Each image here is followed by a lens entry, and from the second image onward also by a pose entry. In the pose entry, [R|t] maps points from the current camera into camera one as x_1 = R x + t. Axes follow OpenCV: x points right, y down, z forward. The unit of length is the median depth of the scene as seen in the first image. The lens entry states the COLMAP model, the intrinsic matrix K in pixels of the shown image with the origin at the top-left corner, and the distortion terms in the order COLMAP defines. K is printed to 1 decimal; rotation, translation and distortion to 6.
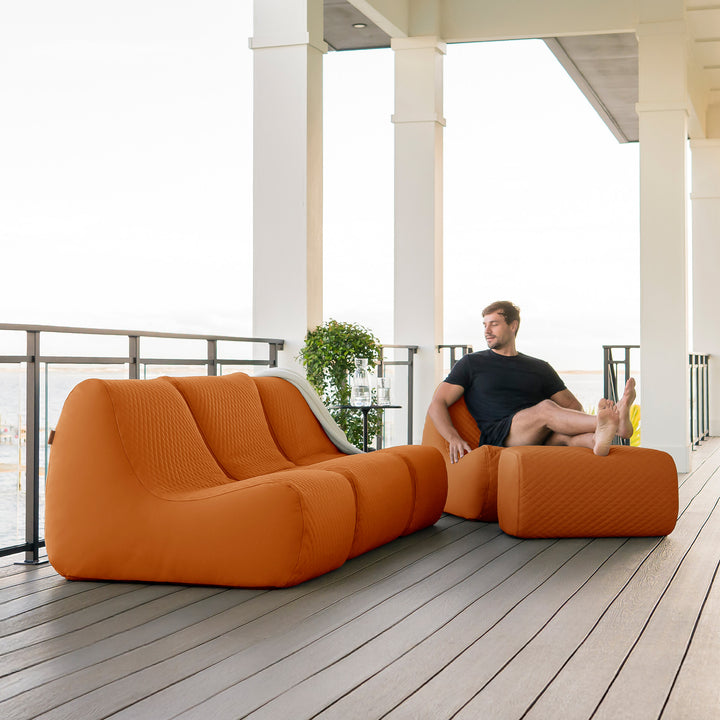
lens RADIAL K [[1540.6, 0, 382.4], [0, 1540.6, 291.0], [0, 0, 1]] dist [-0.002676, -0.083429]
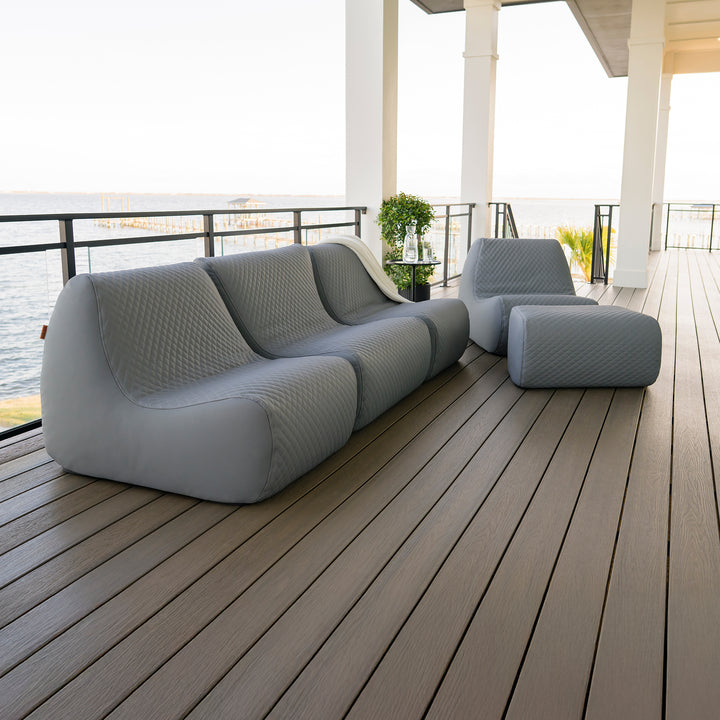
lens RADIAL K [[696.9, 0, 389.0], [0, 696.9, 306.2], [0, 0, 1]] dist [-0.007233, -0.002955]
pose [[0.991177, 0.028851, -0.129364, 0.047784], [-0.001882, 0.978986, 0.203920, -0.010708], [0.132529, -0.201878, 0.970403, 0.413074]]
